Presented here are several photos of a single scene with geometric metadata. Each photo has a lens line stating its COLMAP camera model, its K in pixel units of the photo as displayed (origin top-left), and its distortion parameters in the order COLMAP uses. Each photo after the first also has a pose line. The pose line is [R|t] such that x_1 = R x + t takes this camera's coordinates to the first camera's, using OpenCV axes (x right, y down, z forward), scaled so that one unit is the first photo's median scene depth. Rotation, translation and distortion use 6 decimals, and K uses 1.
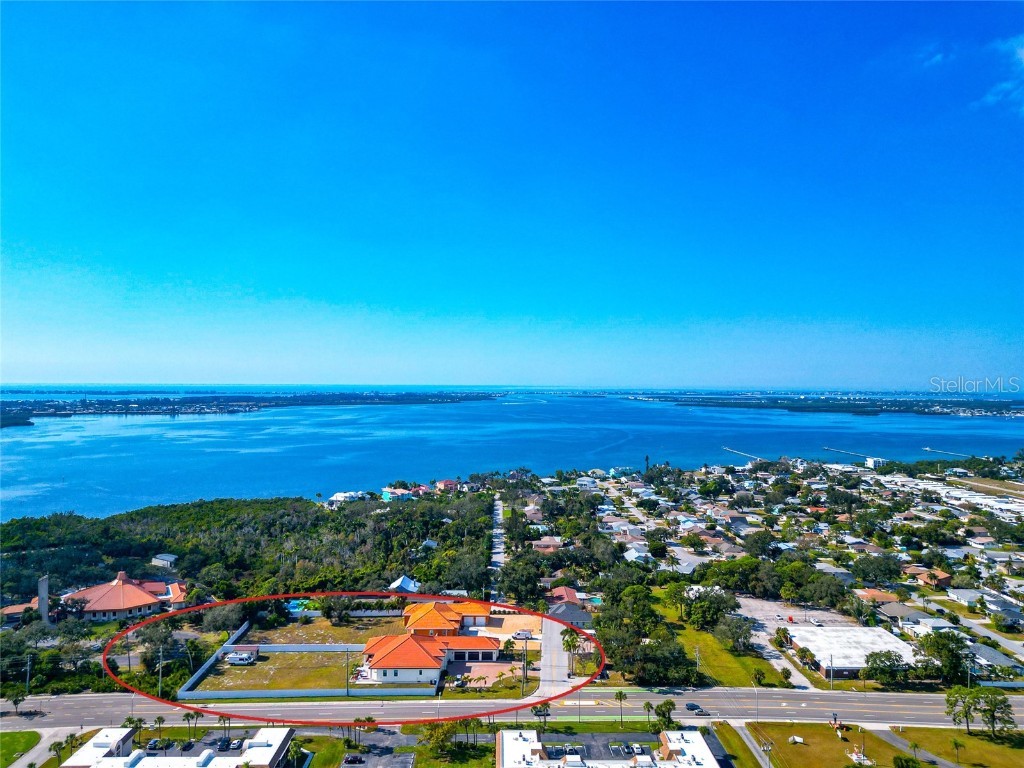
lens RADIAL K [[746.4, 0, 515.0], [0, 746.4, 381.2], [0, 0, 1]] dist [0.064777, -0.050939]
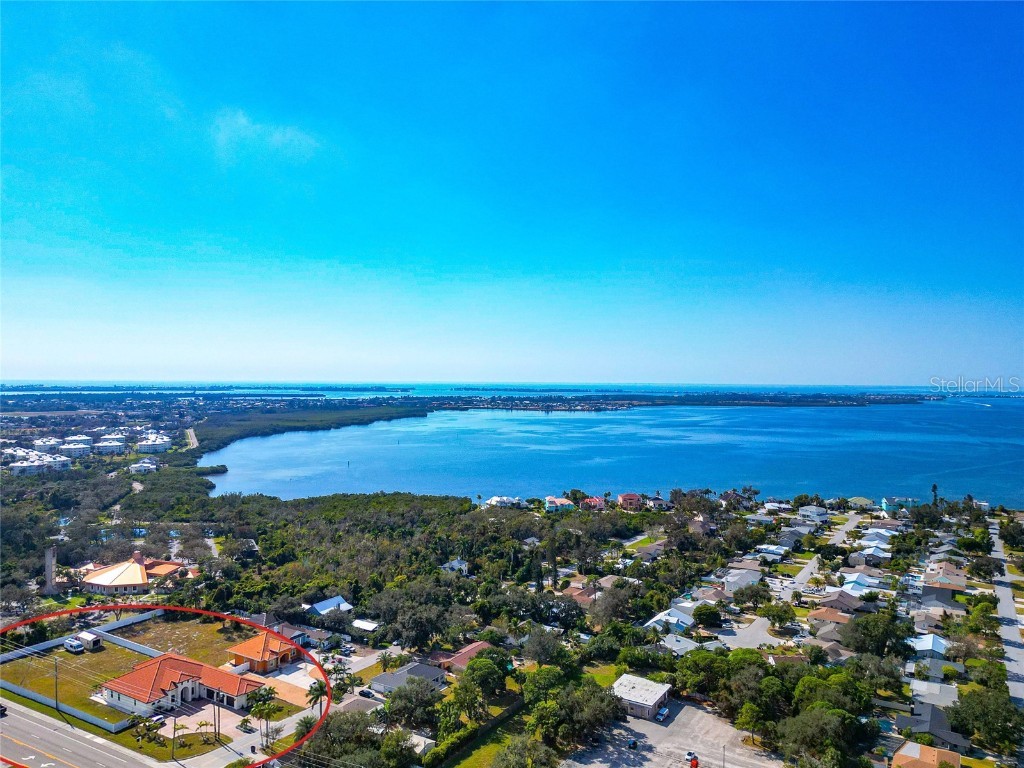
lens RADIAL K [[746.4, 0, 511.2], [0, 746.4, 388.7], [0, 0, 1]] dist [0.064777, -0.050939]
pose [[0.818823, 0.007402, -0.573999, 0.149456], [-0.001349, 0.999939, 0.010970, 0.000090], [0.574045, -0.008208, 0.818783, 0.100943]]
